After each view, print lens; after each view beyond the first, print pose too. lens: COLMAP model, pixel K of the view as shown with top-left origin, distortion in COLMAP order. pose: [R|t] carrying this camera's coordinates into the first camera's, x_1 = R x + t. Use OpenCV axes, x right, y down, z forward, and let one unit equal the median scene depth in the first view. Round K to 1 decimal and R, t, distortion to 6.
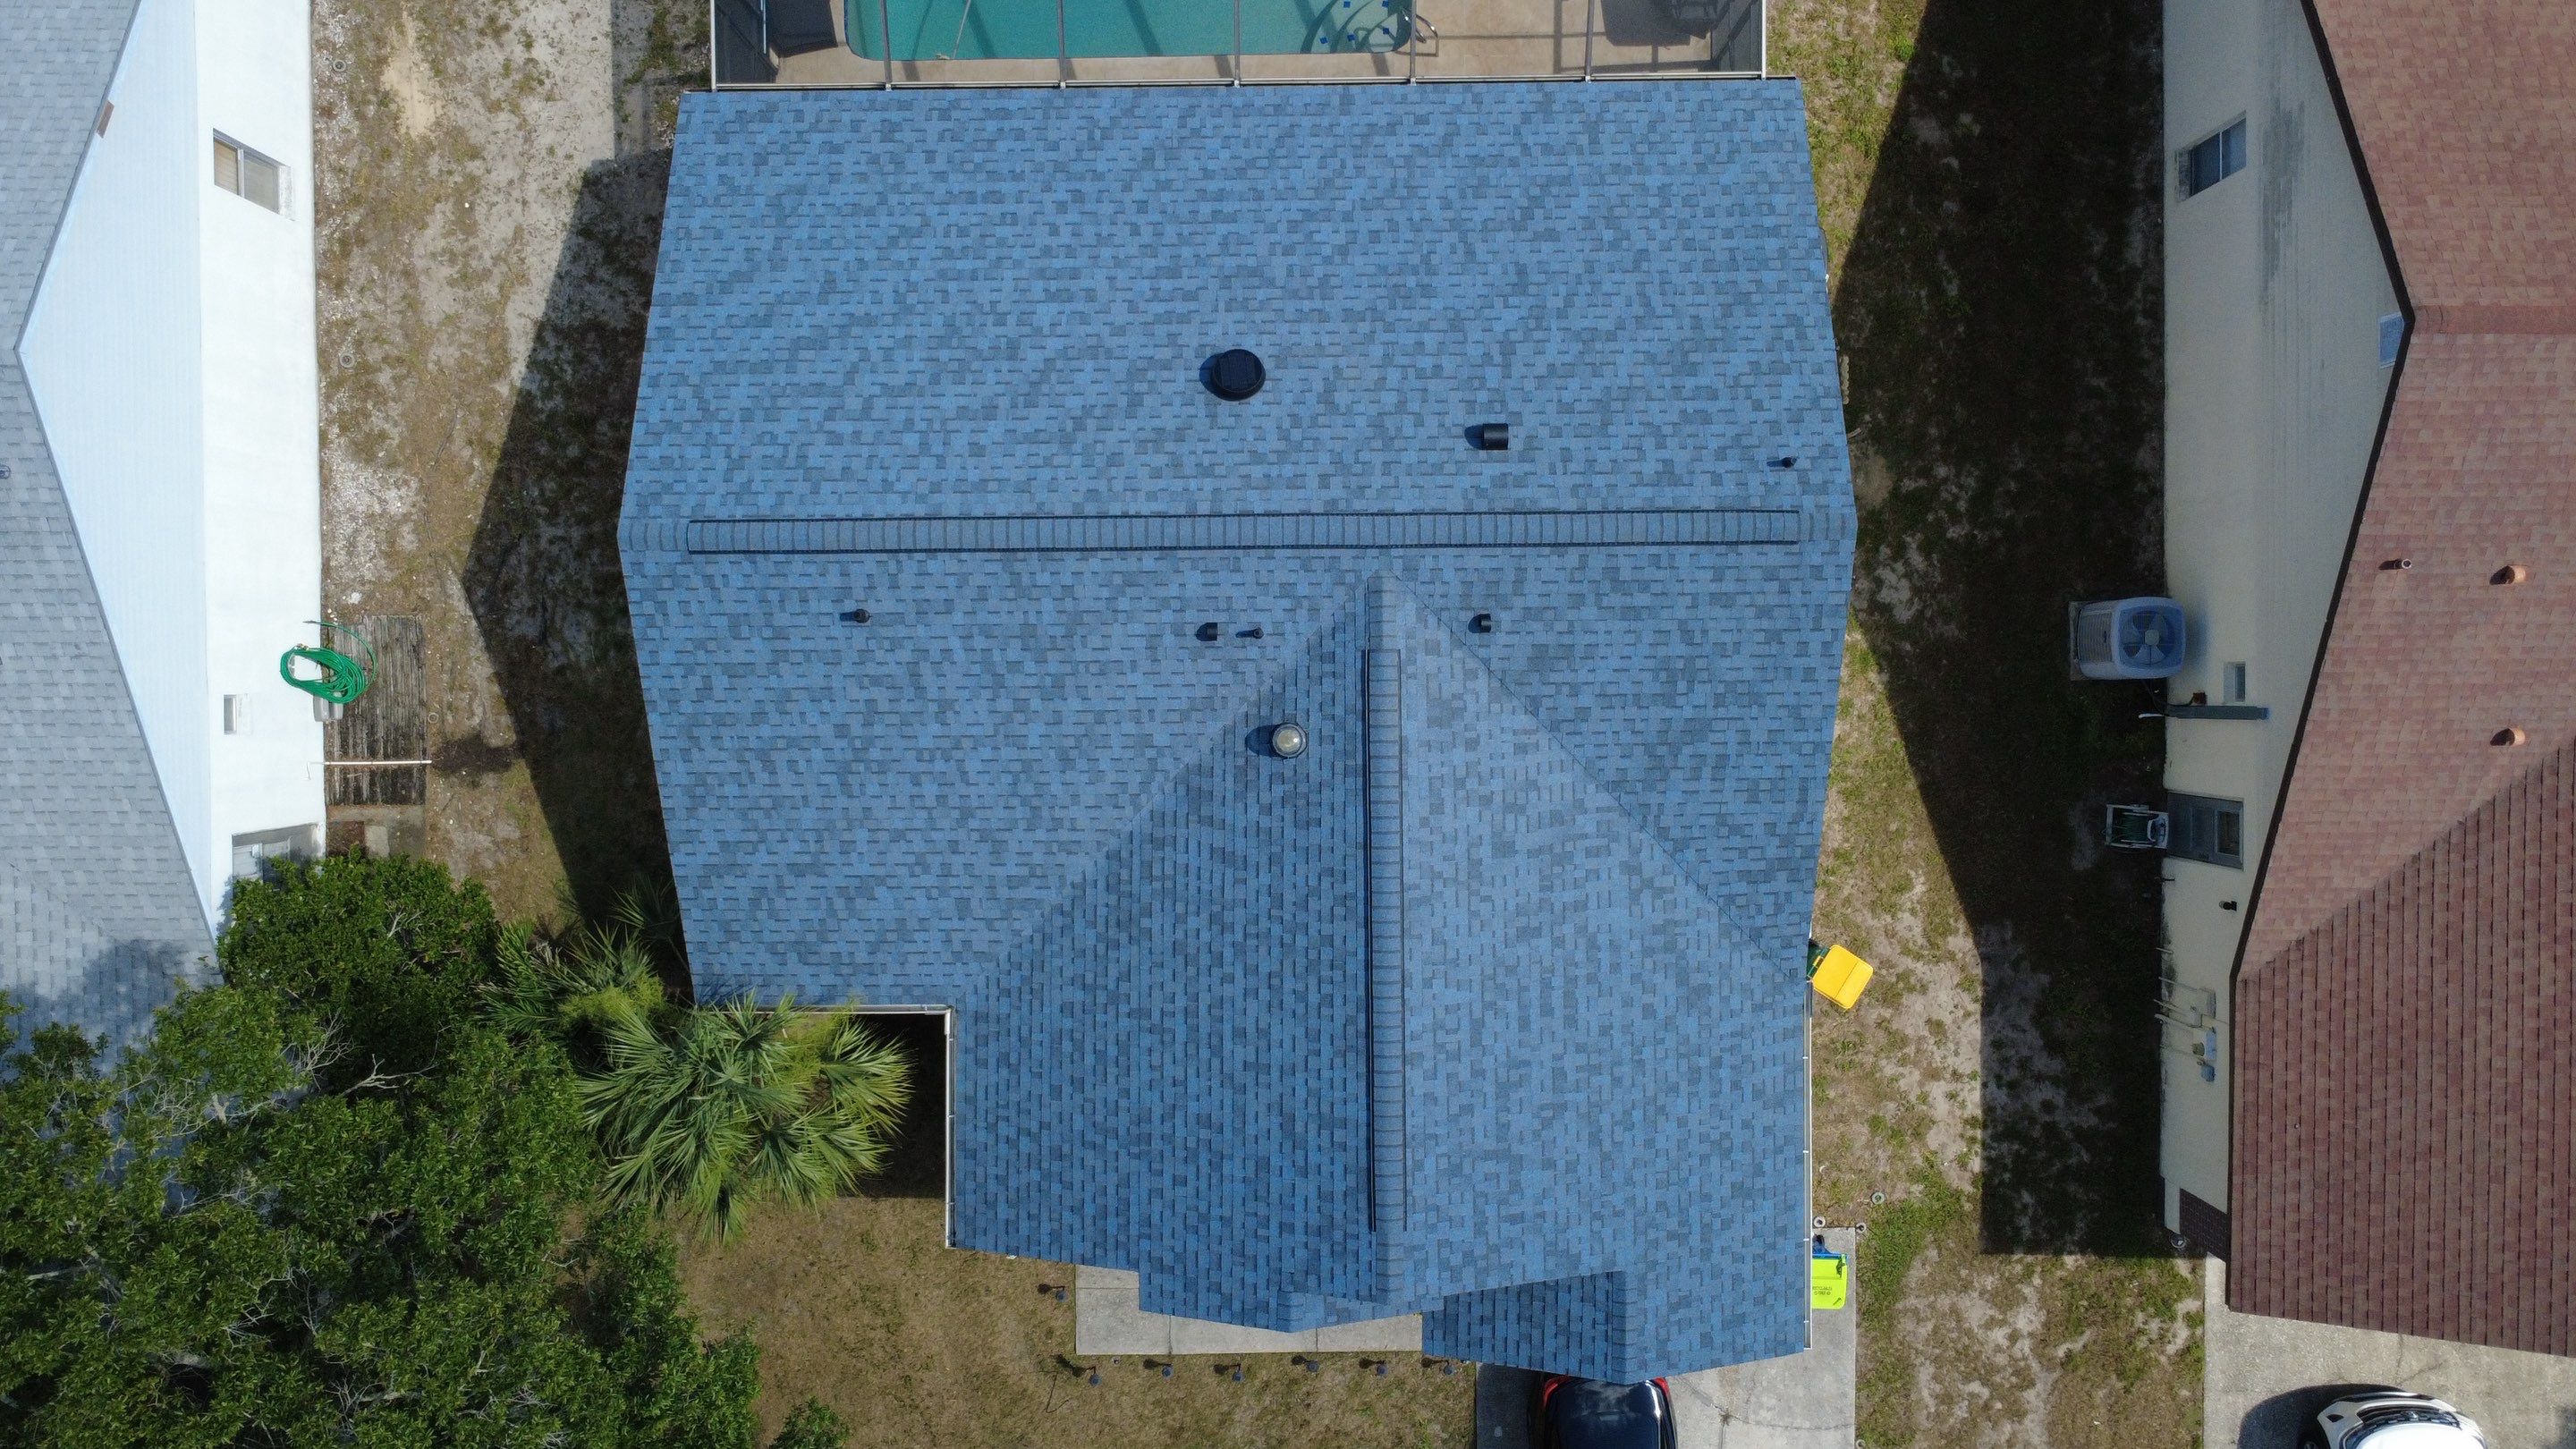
lens RADIAL K [[1874.8, 0, 1285.2], [0, 1874.8, 719.3], [0, 0, 1]] dist [-0.002559, 0.005357]
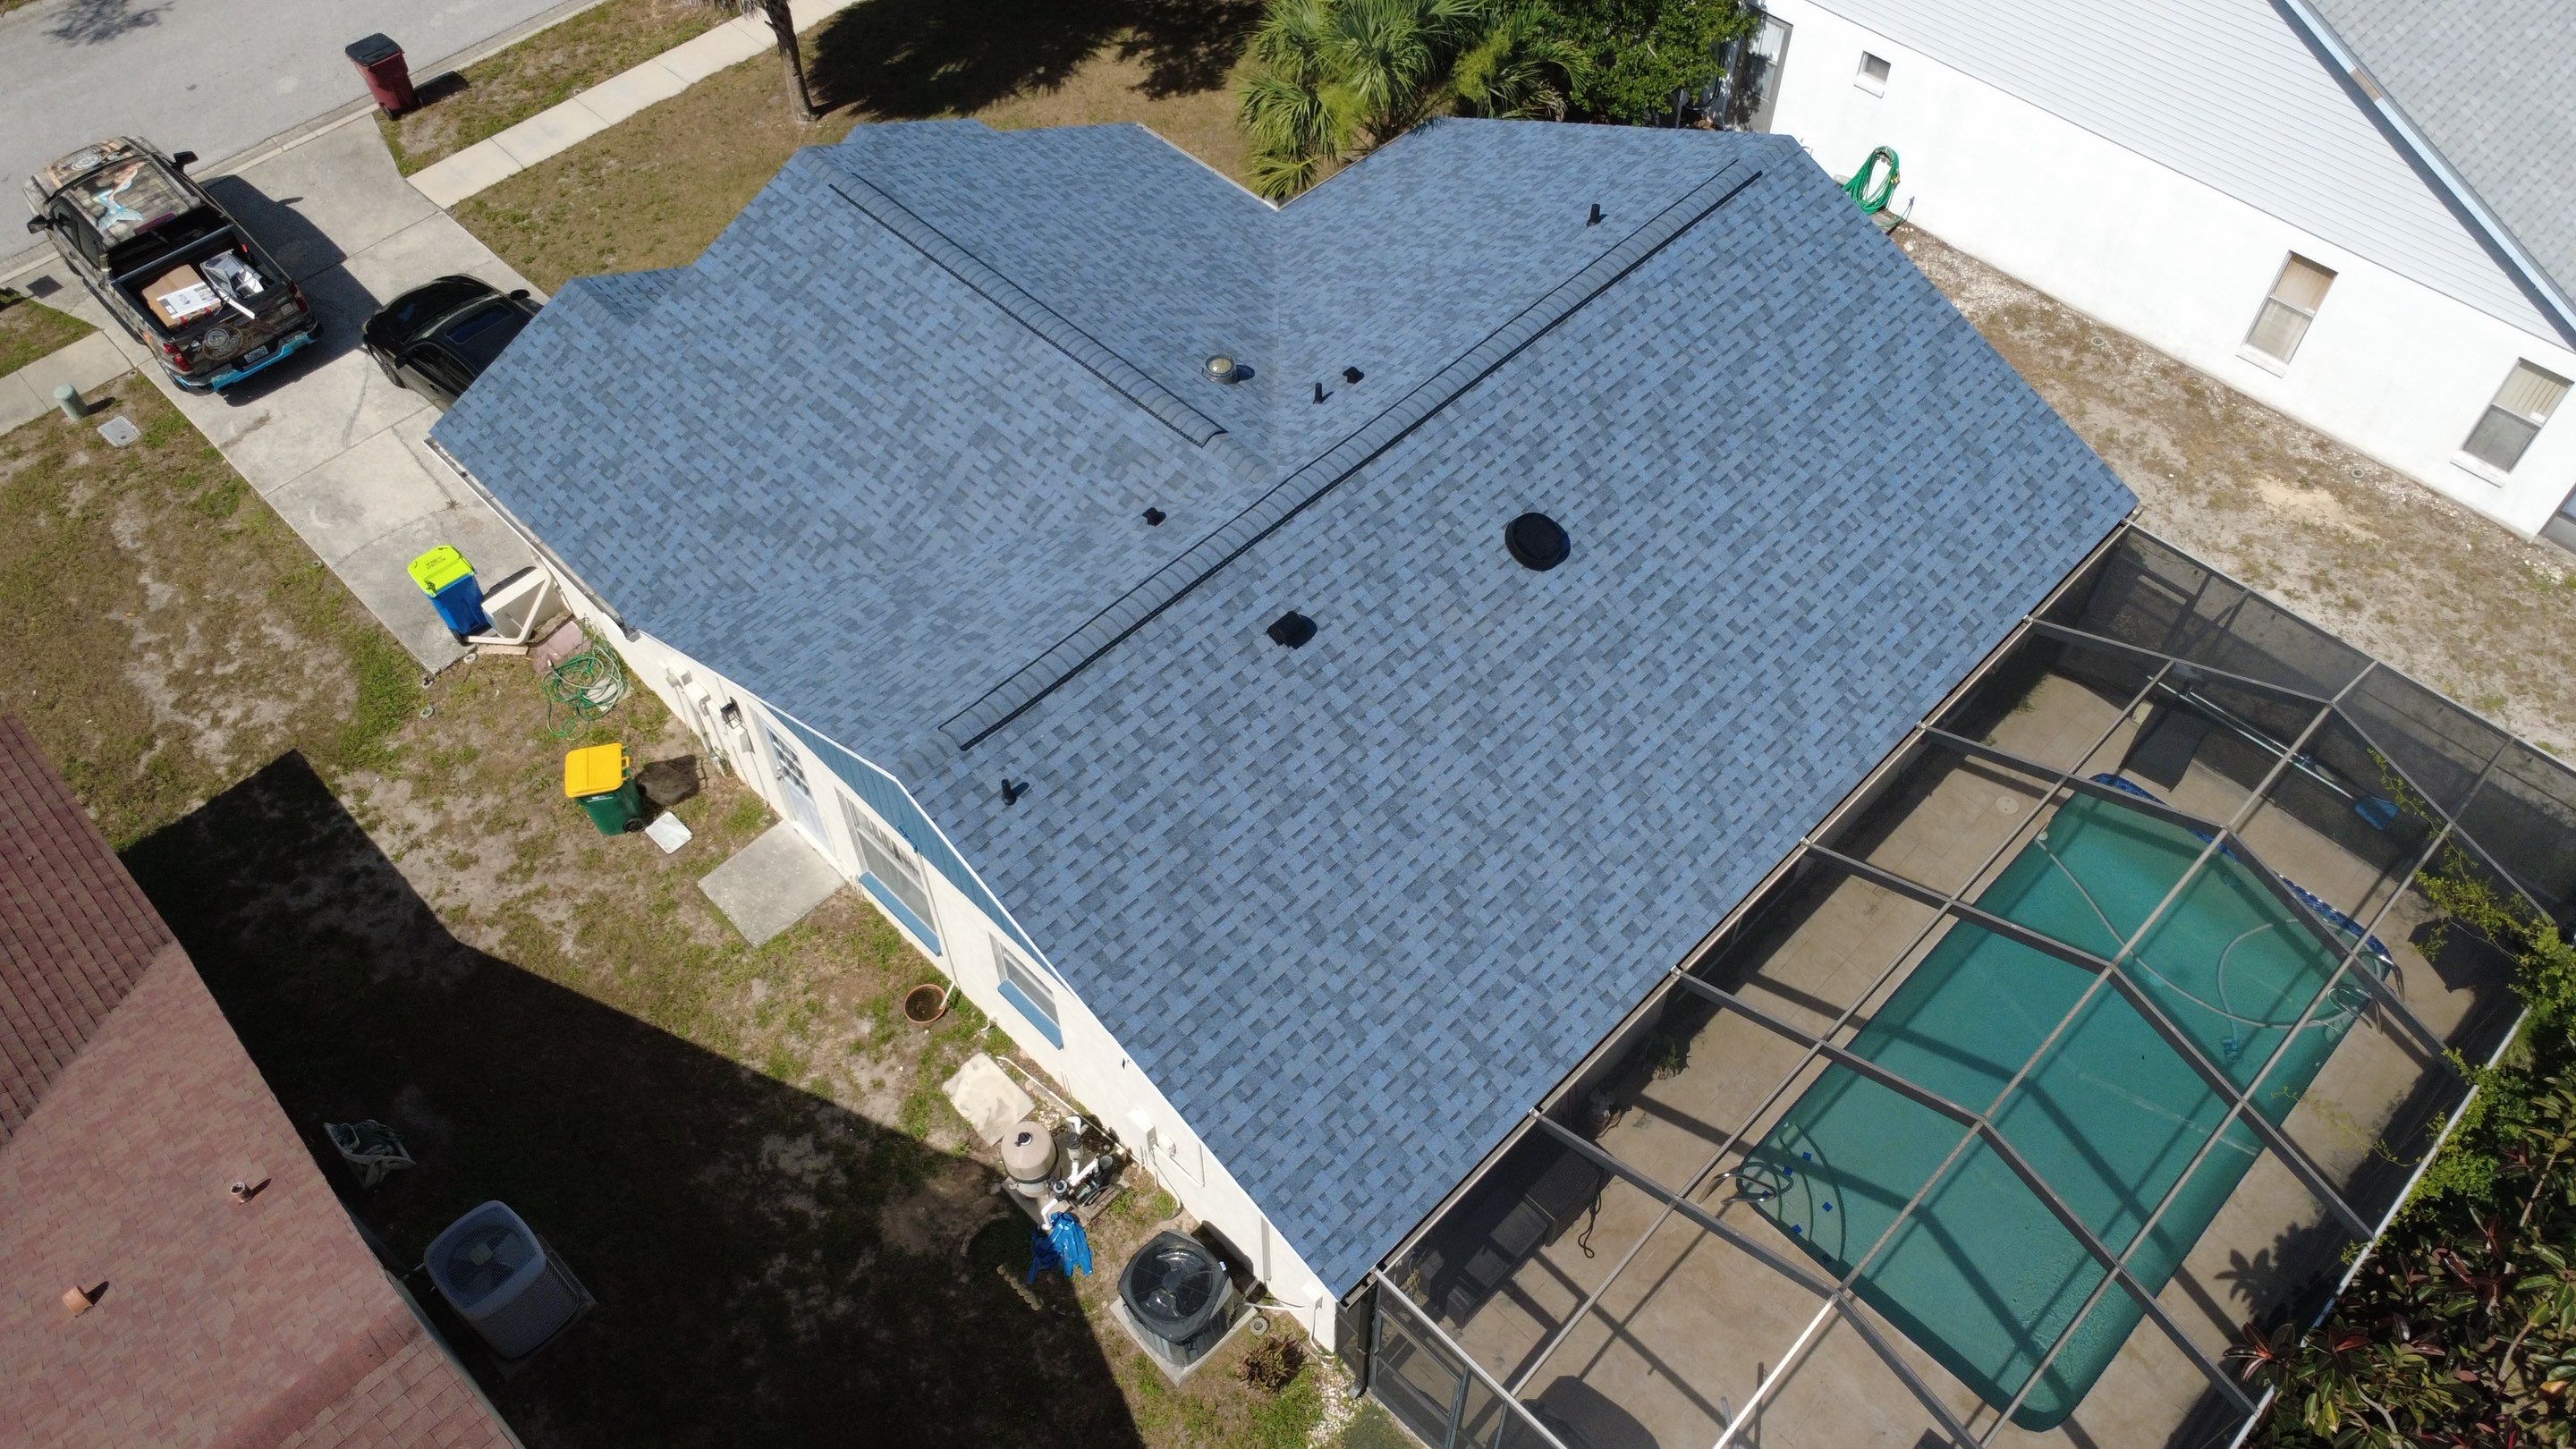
lens RADIAL K [[1874.8, 0, 1287.4], [0, 1874.8, 724.0], [0, 0, 1]] dist [-0.002559, 0.005357]
pose [[-0.711749, 0.561184, -0.422475, 0.447877], [-0.702434, -0.569107, 0.427440, -0.486796], [-0.000561, 0.600991, 0.799256, 0.287512]]
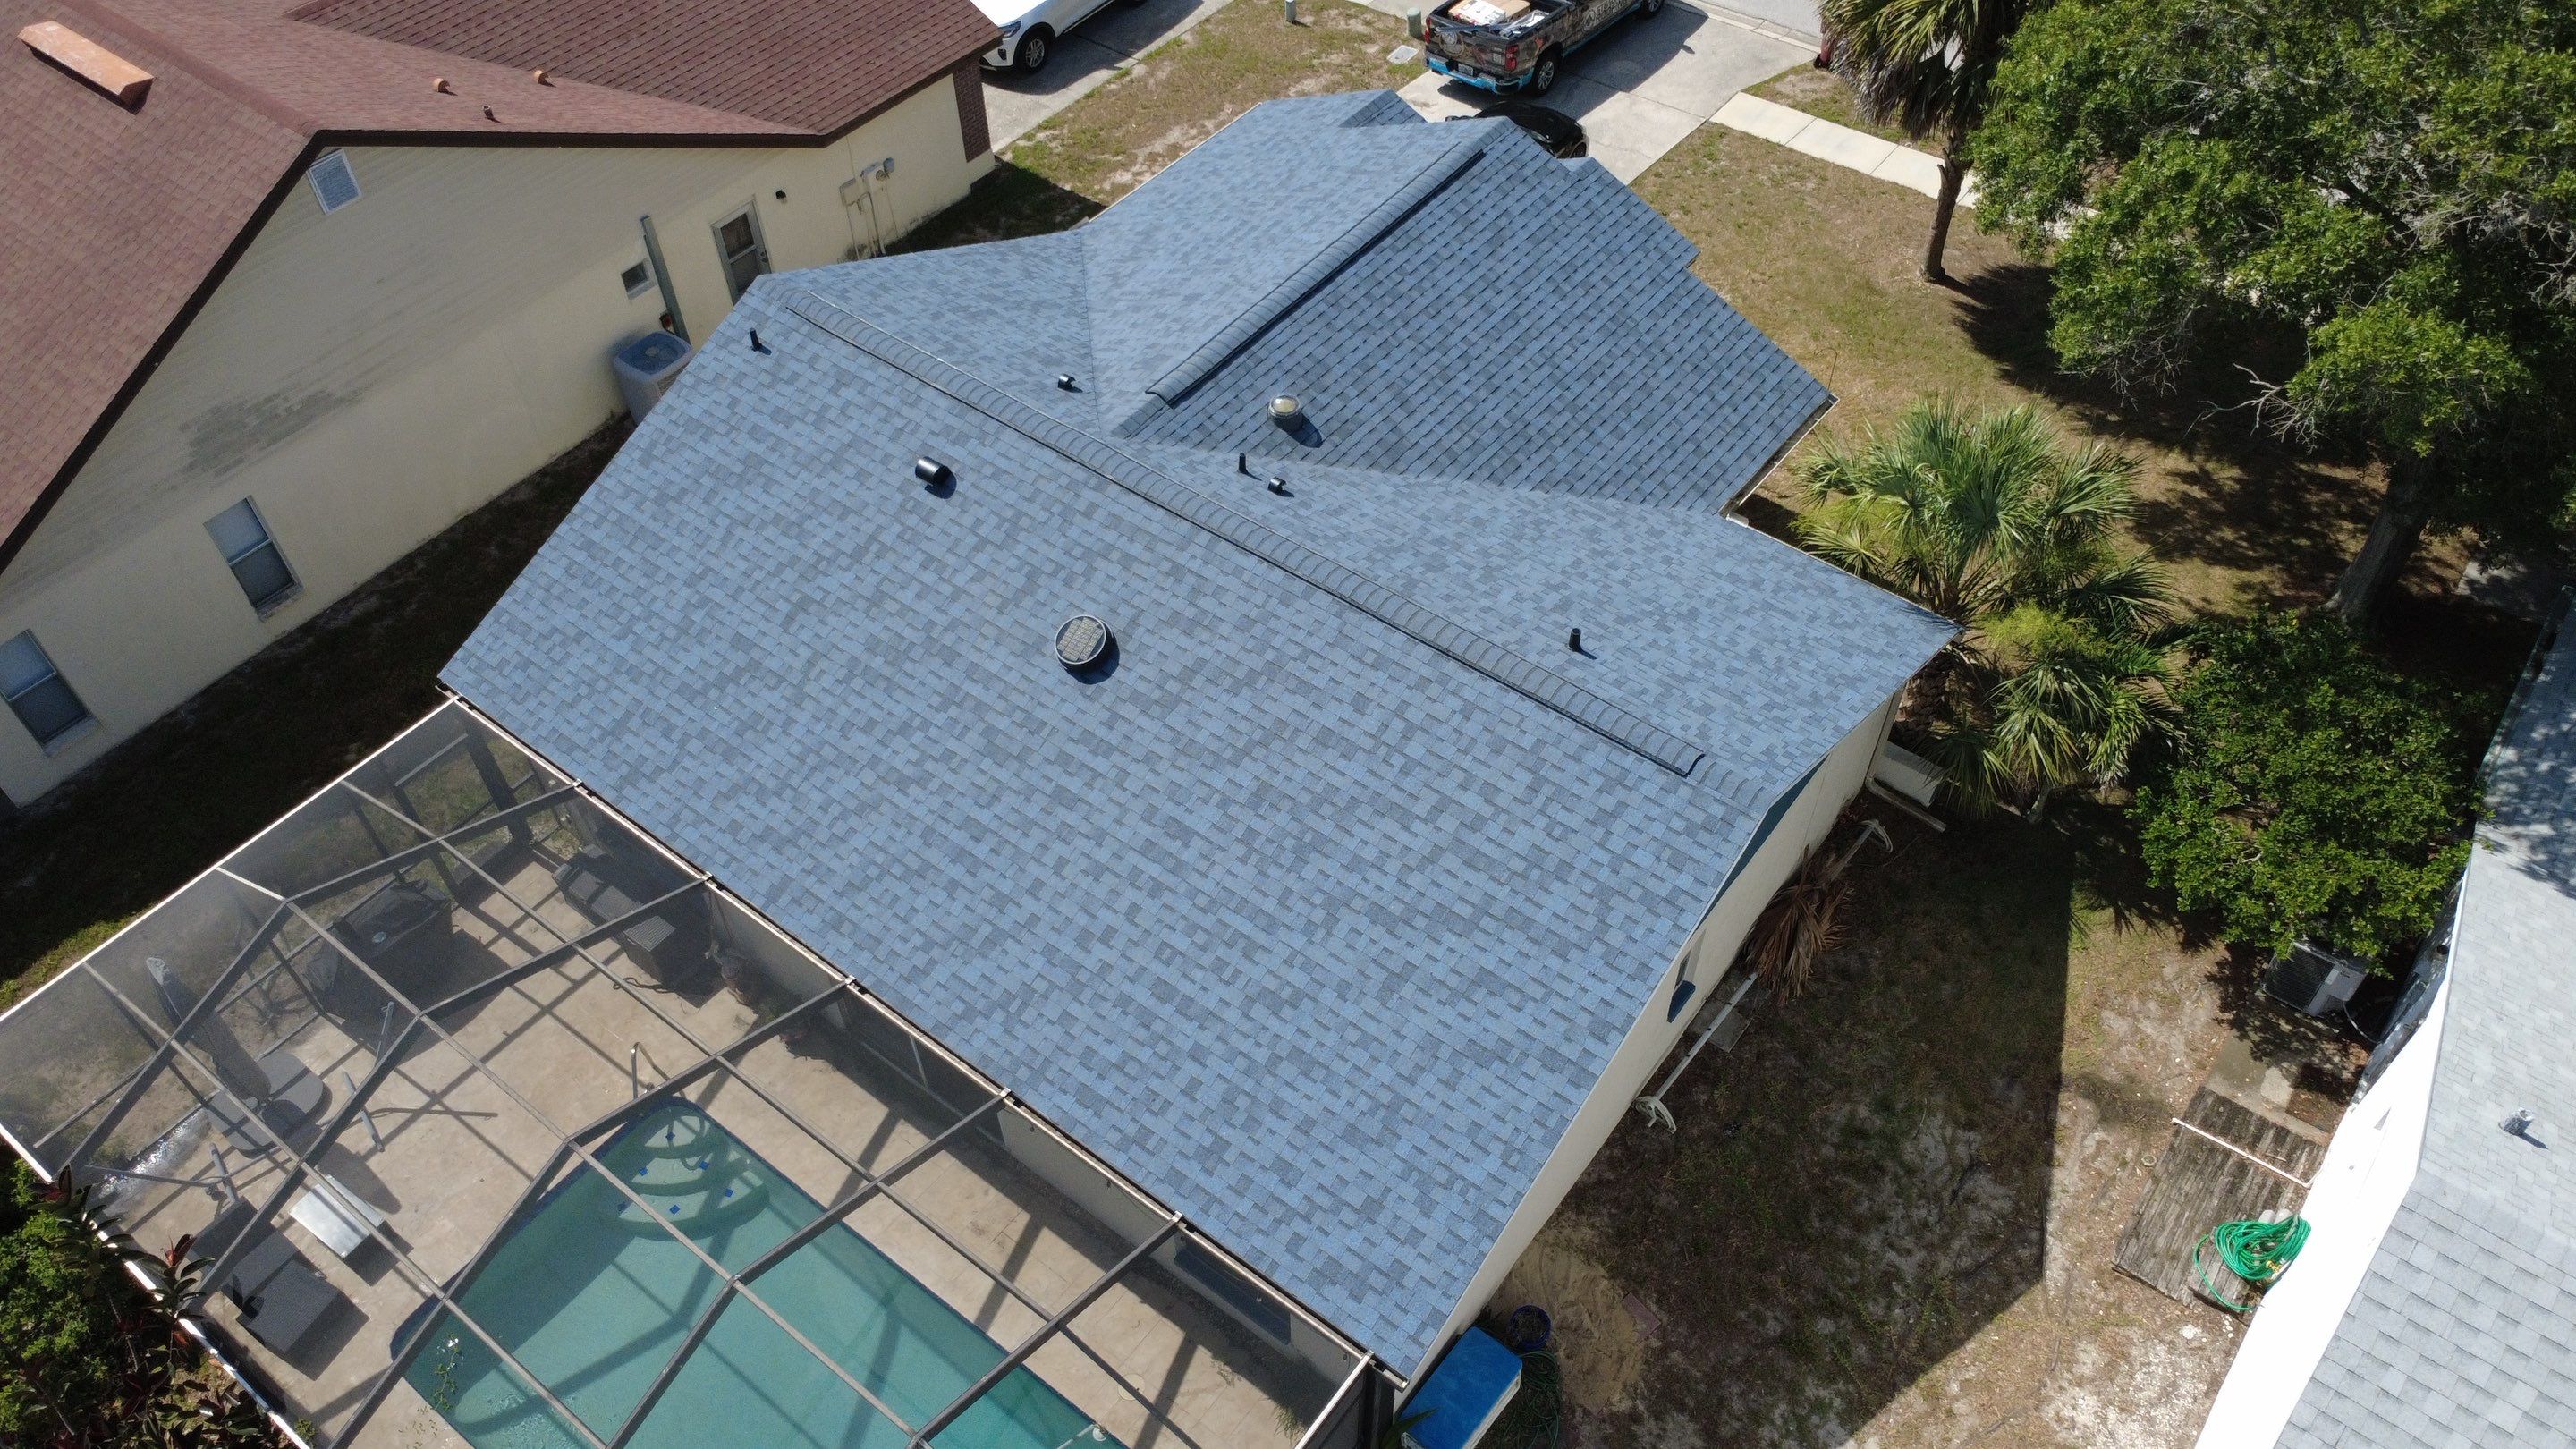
lens RADIAL K [[1874.8, 0, 1283.1], [0, 1874.8, 723.5], [0, 0, 1]] dist [-0.002559, 0.005357]
pose [[-0.787566, -0.445648, 0.425602, -0.457528], [0.615137, -0.609663, 0.499917, -0.543769], [0.036686, 0.655521, 0.754285, 0.303259]]
